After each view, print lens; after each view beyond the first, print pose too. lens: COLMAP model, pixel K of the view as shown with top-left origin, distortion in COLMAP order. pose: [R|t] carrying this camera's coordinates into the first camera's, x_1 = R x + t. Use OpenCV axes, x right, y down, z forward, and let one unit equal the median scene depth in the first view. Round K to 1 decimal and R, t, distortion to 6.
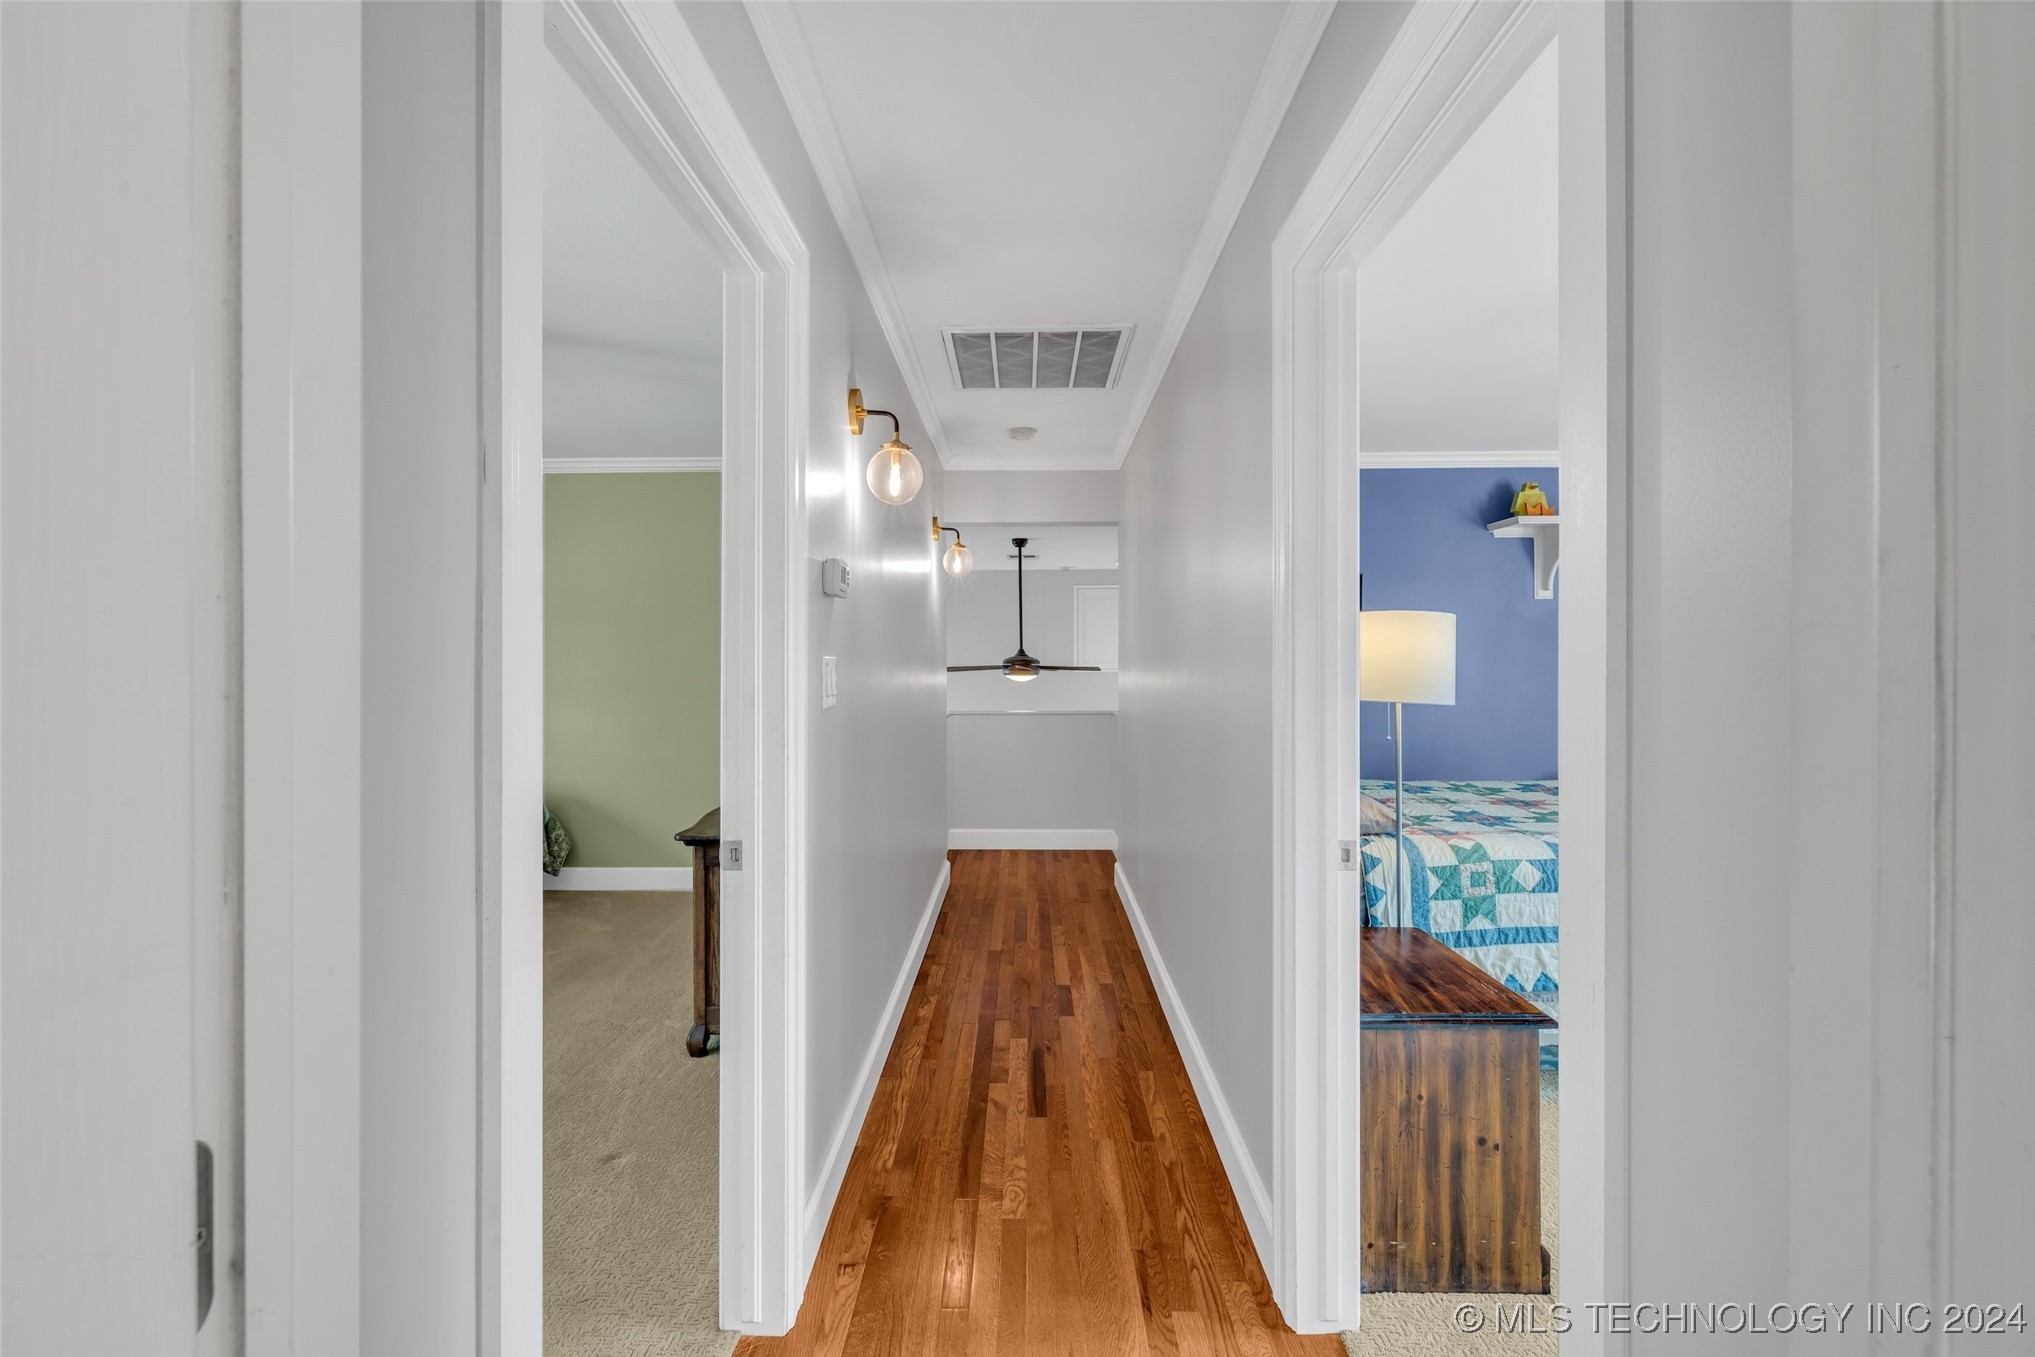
lens RADIAL K [[865.3, 0, 1016.3], [0, 865.3, 667.3], [0, 0, 1]] dist [0.002218, 0.000161]
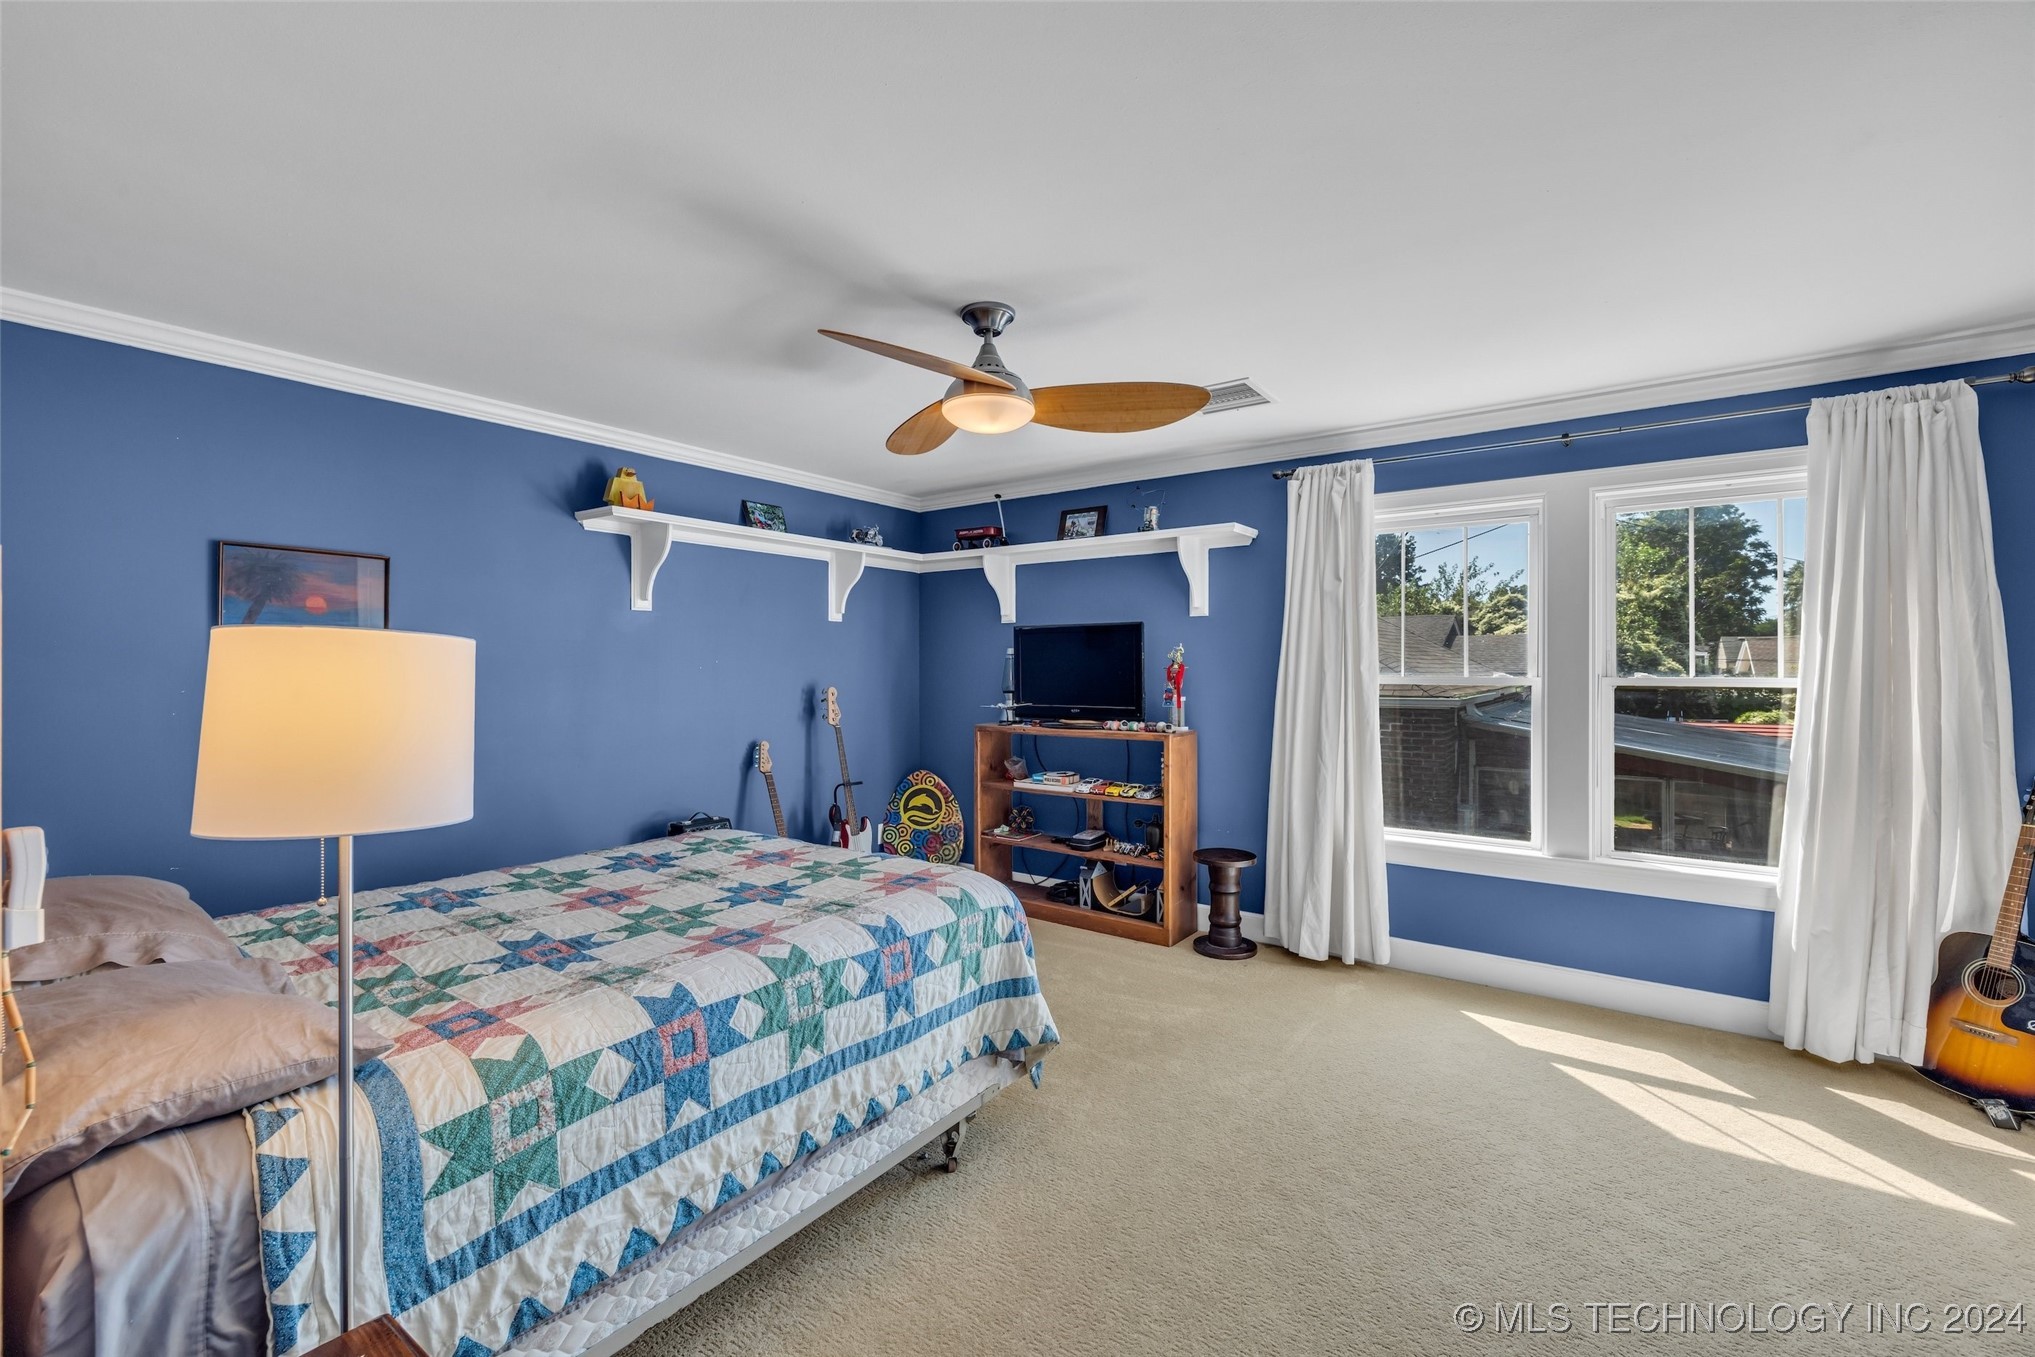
lens RADIAL K [[865.3, 0, 1017.8], [0, 865.3, 671.2], [0, 0, 1]] dist [0.002218, 0.000161]
pose [[0.579515, -0.002451, 0.814958, 0.263881], [0.000129, 0.999996, 0.002915, -0.042721], [-0.814961, -0.001585, 0.579513, 0.420096]]
